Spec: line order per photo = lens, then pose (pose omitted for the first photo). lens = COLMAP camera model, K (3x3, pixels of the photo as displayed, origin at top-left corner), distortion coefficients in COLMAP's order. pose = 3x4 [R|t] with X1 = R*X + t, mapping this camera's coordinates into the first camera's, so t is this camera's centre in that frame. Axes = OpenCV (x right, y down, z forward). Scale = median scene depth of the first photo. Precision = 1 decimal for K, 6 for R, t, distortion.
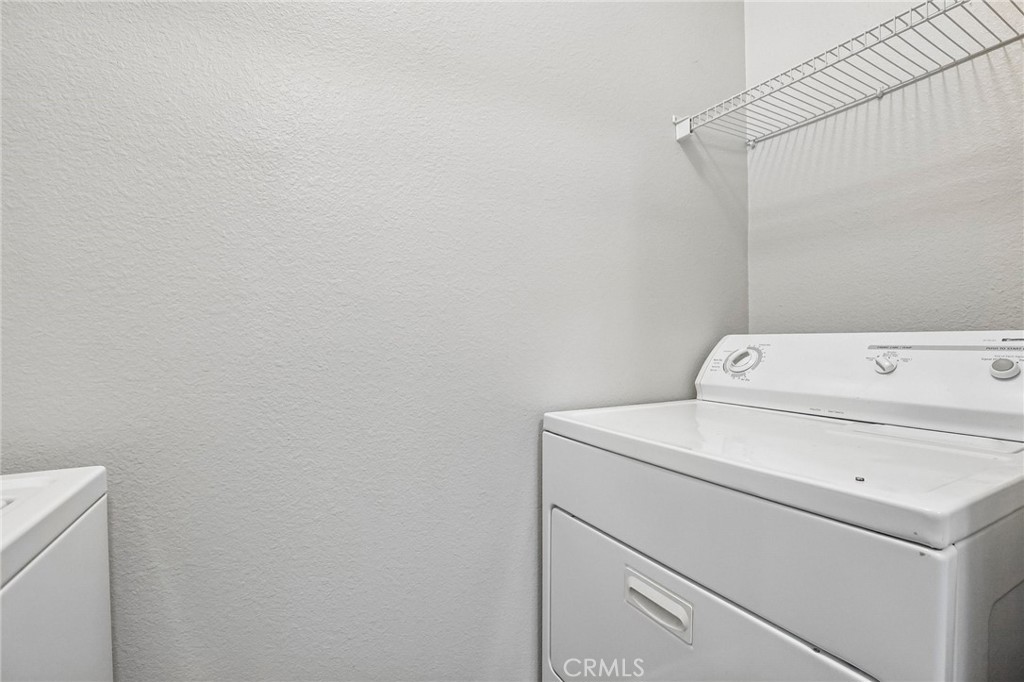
lens RADIAL K [[465.6, 0, 511.9], [0, 465.6, 337.4], [0, 0, 1]] dist [-0.036411, 0.005983]
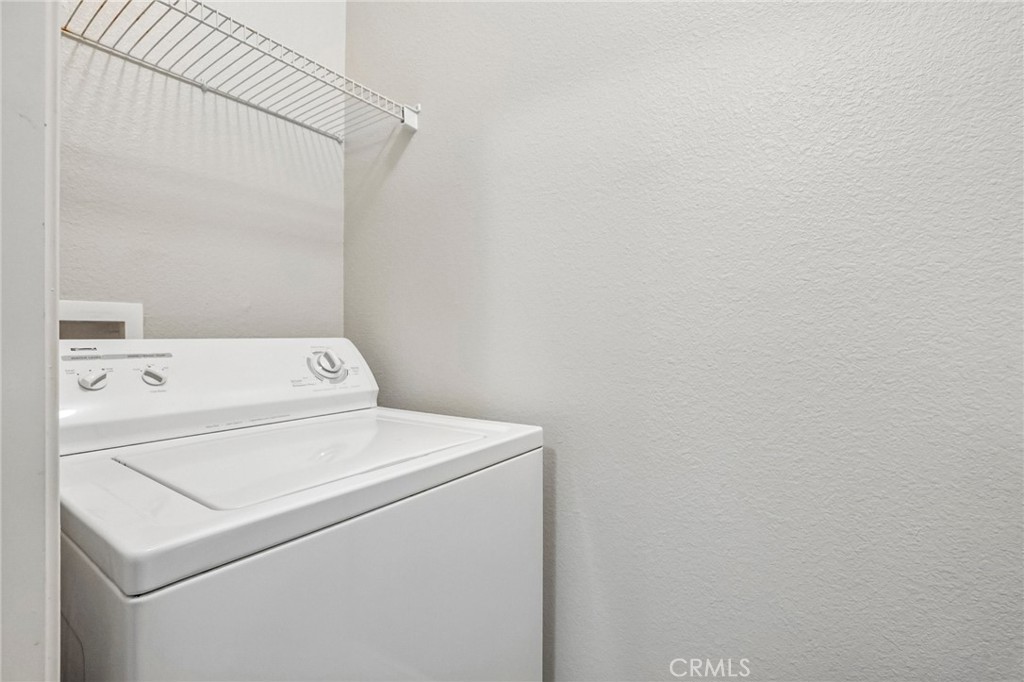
lens RADIAL K [[477.9, 0, 509.9], [0, 477.9, 338.4], [0, 0, 1]] dist [-0.040234, 0.006044]
pose [[0.452253, 0.004823, -0.891876, 0.279428], [0.002577, 0.999974, 0.006715, -0.001915], [0.891886, -0.005335, 0.452229, 0.176851]]
